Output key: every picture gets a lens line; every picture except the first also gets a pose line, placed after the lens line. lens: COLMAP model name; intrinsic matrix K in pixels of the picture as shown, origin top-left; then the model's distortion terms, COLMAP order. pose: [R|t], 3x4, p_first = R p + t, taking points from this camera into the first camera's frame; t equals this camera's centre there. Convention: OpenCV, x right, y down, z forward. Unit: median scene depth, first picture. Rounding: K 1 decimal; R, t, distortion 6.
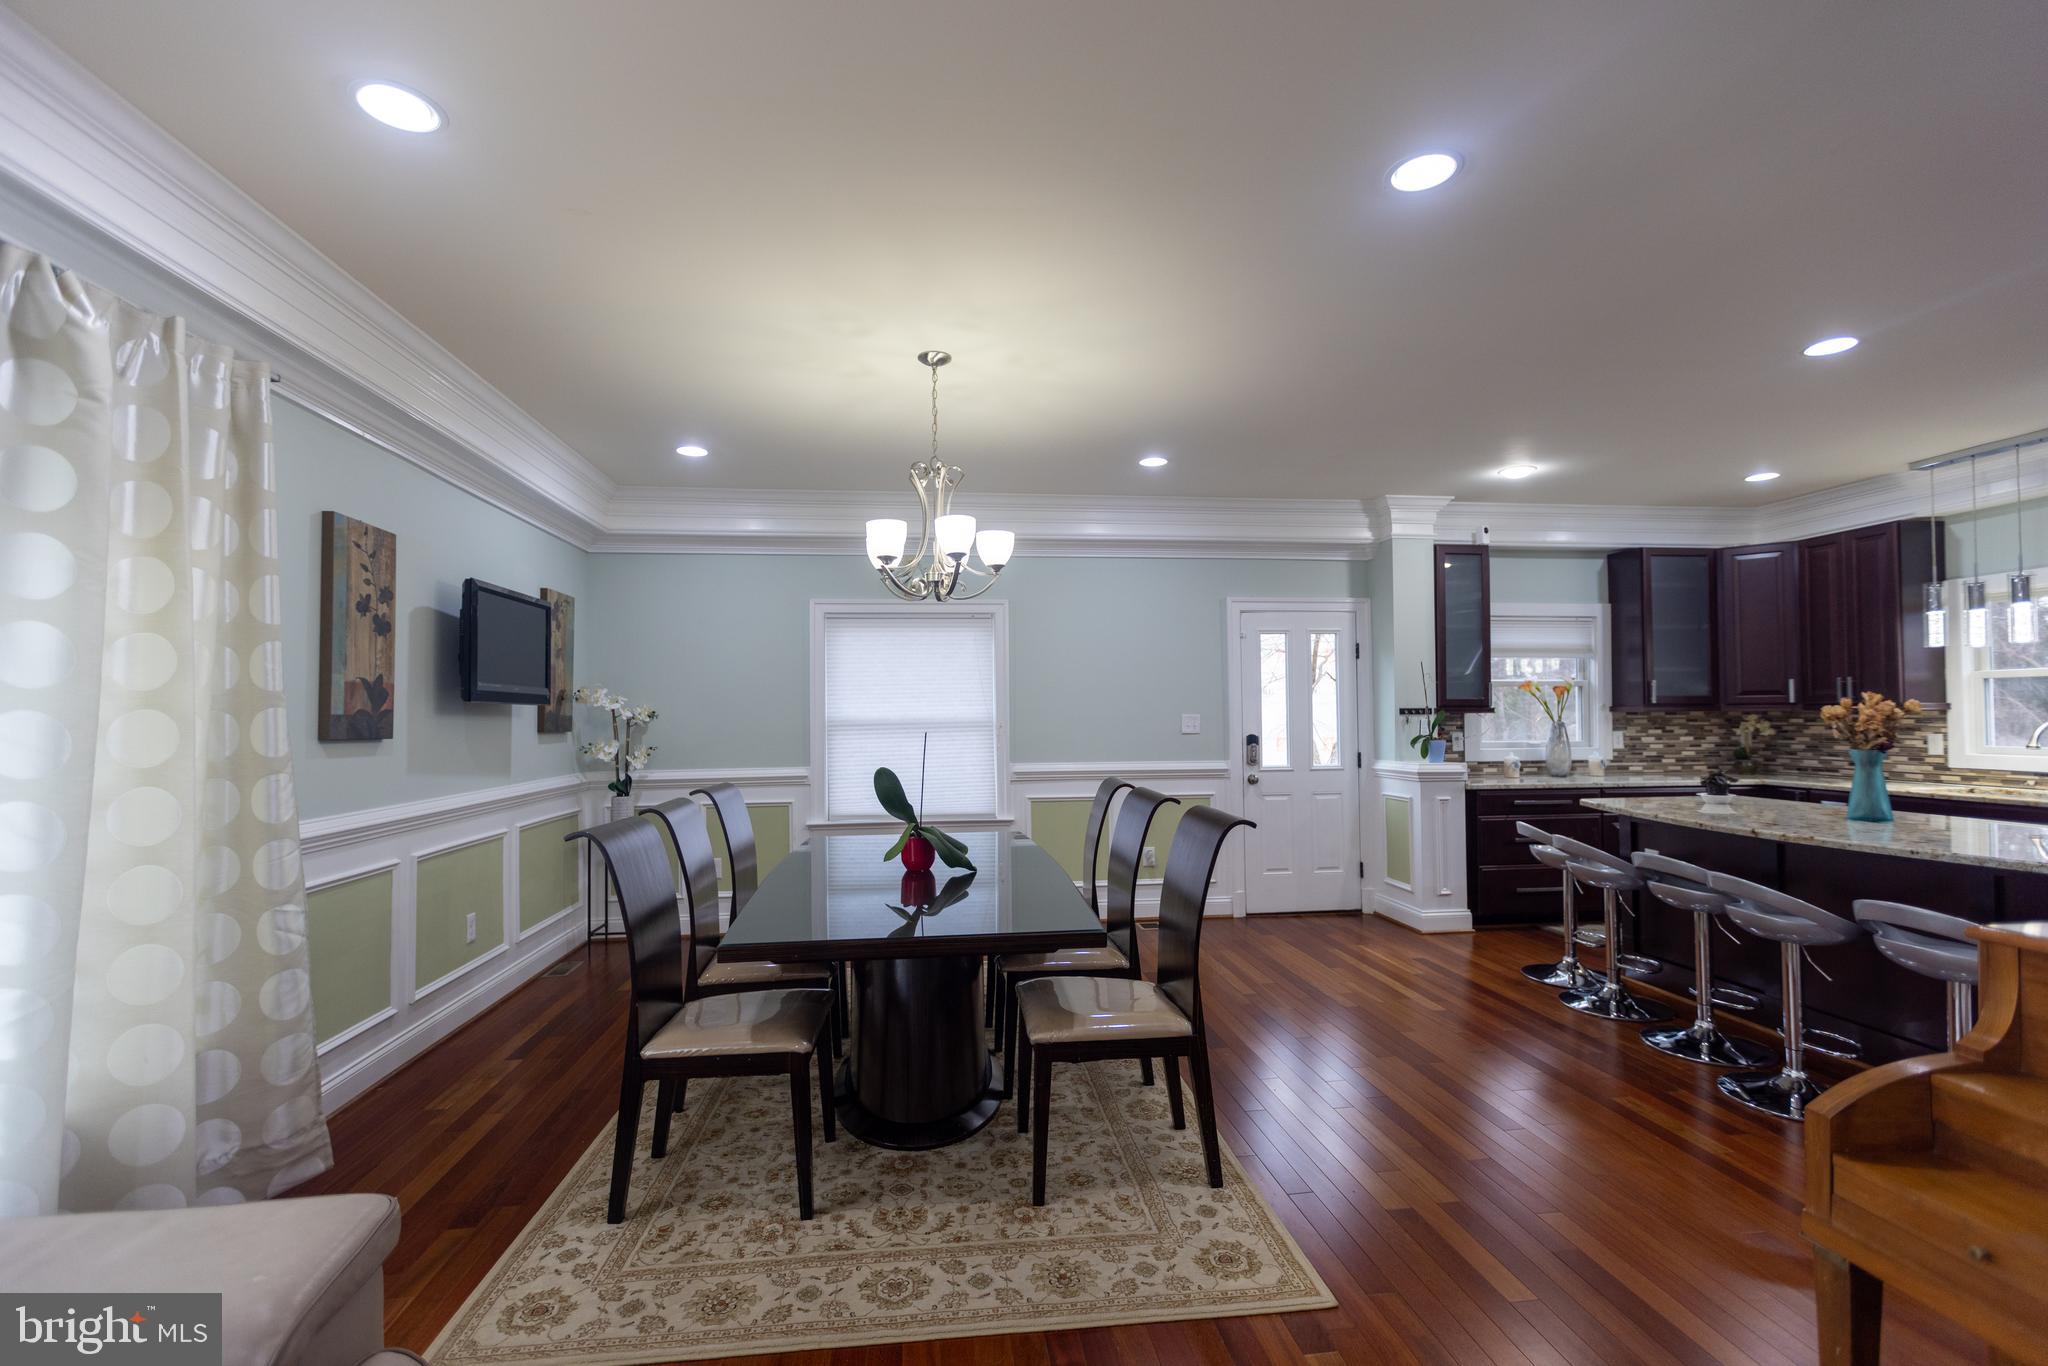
lens RADIAL K [[927.2, 0, 1027.3], [0, 927.2, 704.4], [0, 0, 1]] dist [-0.001311, -0.000137]
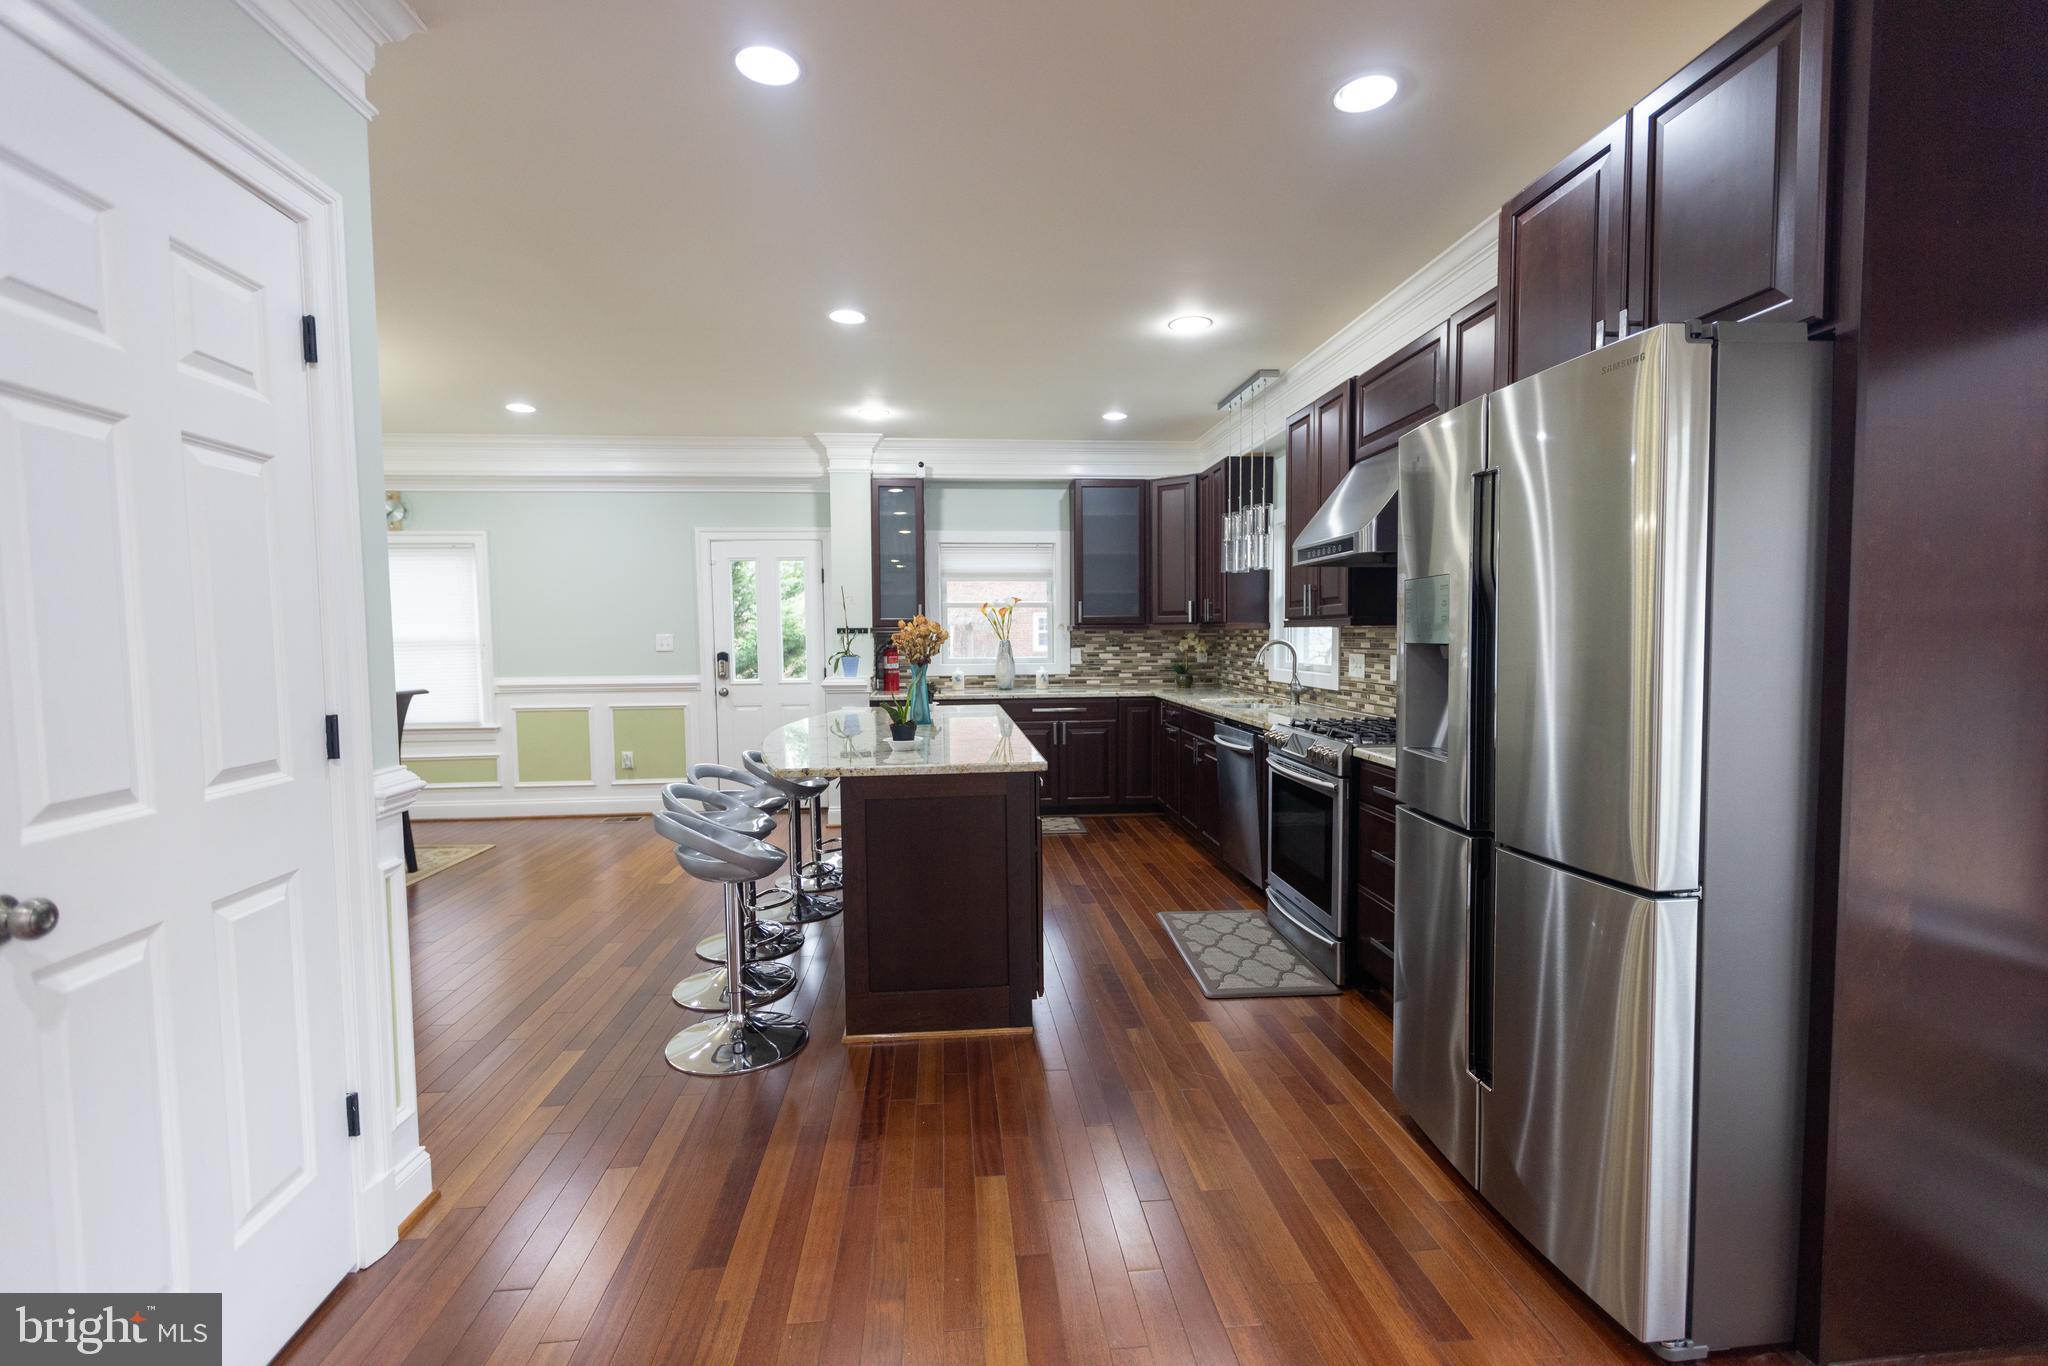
lens RADIAL K [[909.7, 0, 1032.8], [0, 909.7, 679.2], [0, 0, 1]] dist [0.000896, -0.000036]
pose [[0.999558, 0.000867, -0.029700, 0.727548], [0.001267, 0.997423, 0.071732, -0.014024], [0.029685, -0.071738, 0.996982, -0.091180]]
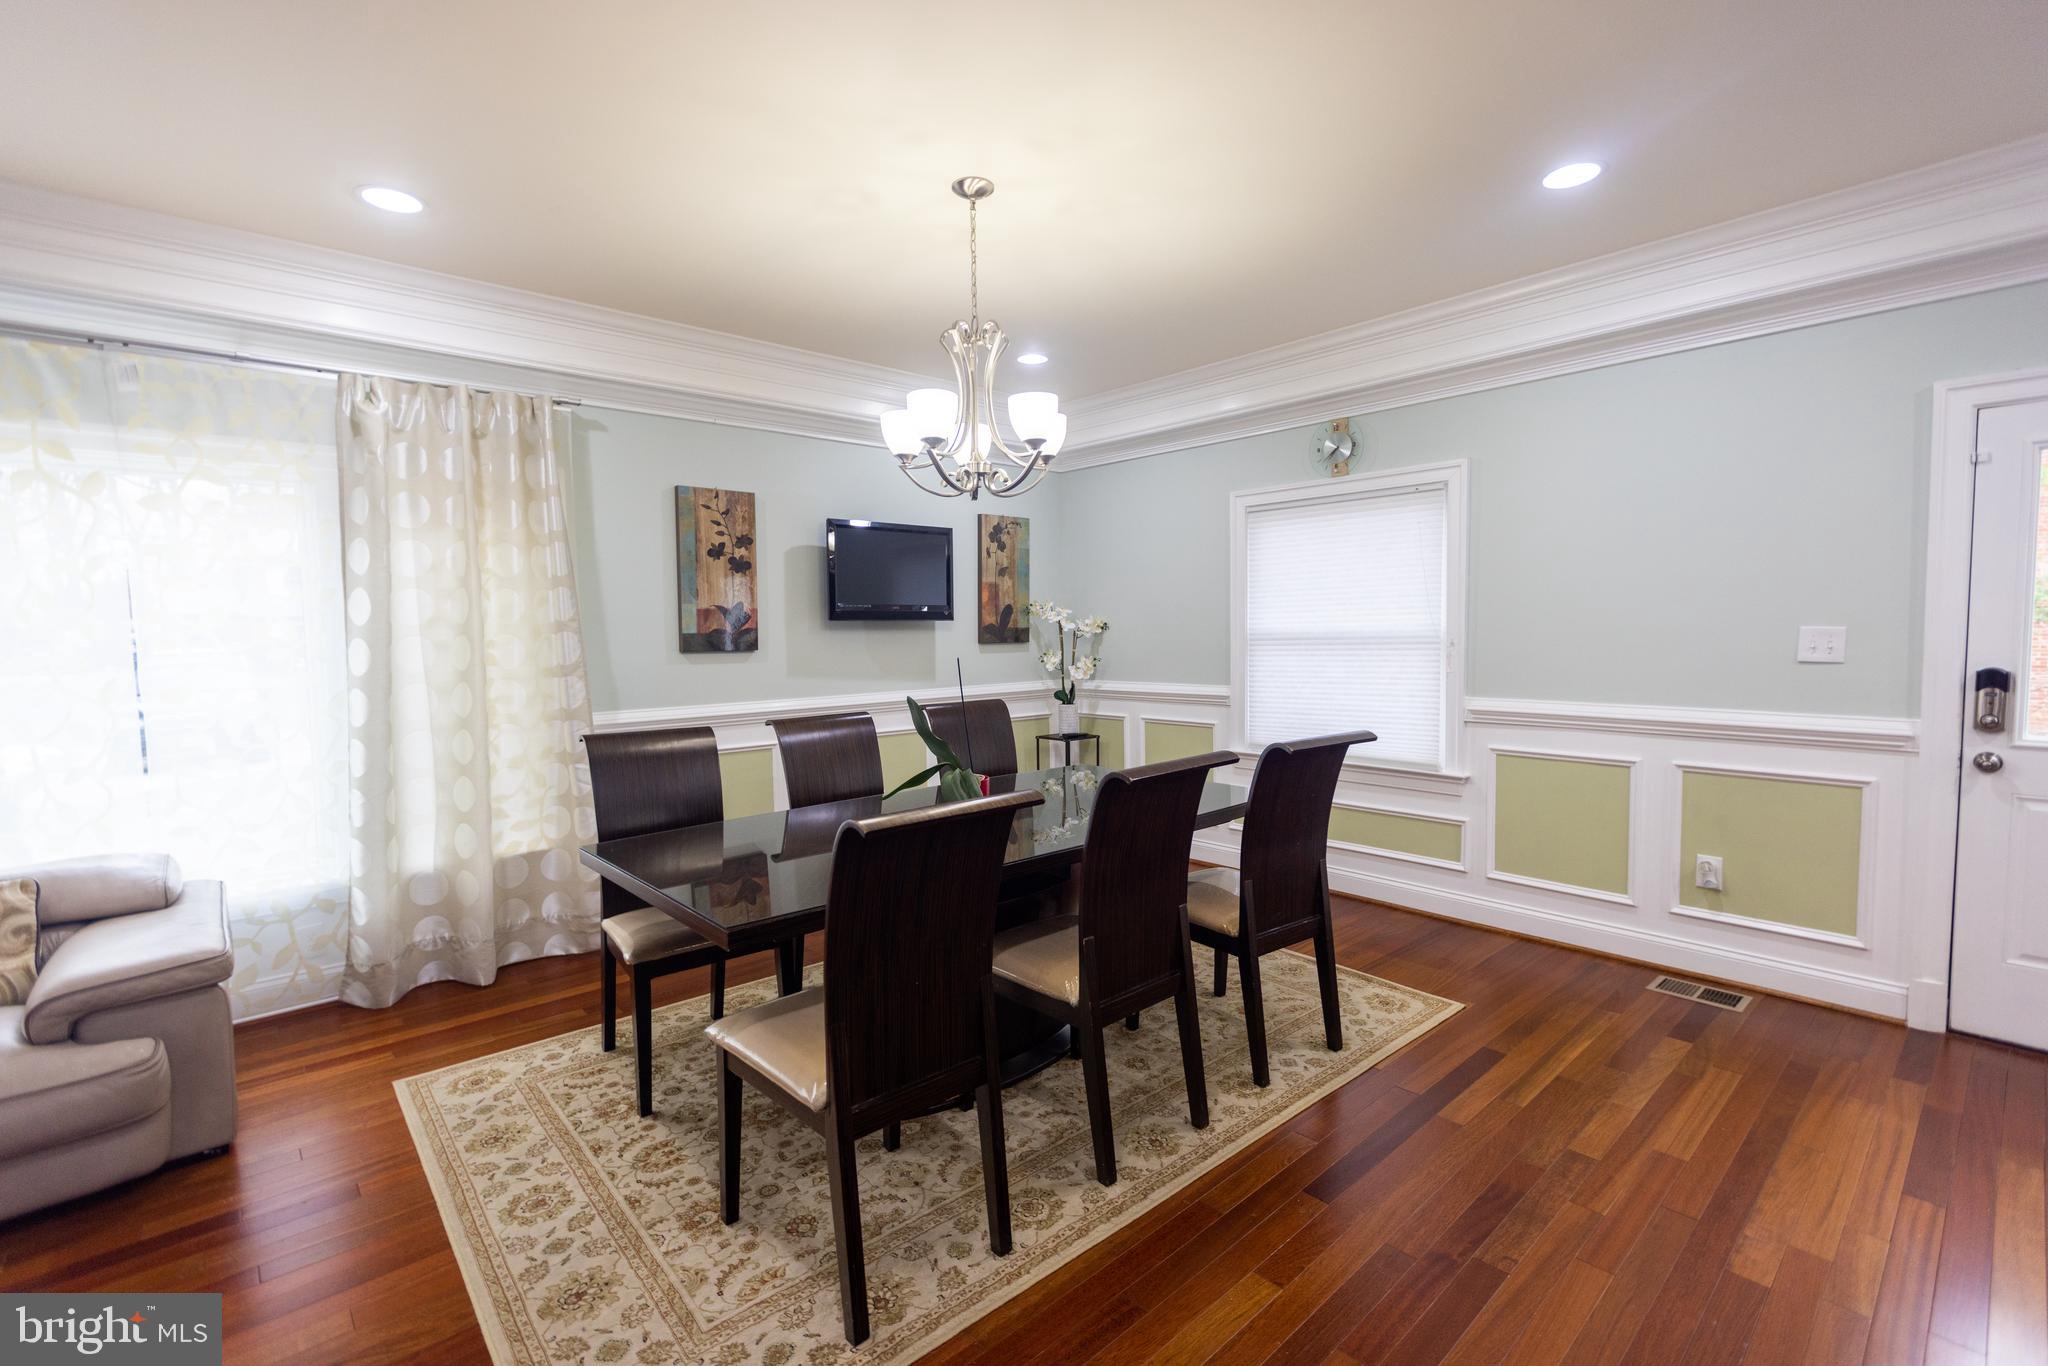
lens RADIAL K [[915.6, 0, 1020.5], [0, 915.6, 689.0], [0, 0, 1]] dist [0.002295, -0.000231]
pose [[0.568210, 0.057285, -0.820887, 0.388289], [0.018617, 0.996424, 0.082421, -0.005430], [0.822673, -0.062115, 0.565111, 0.364018]]
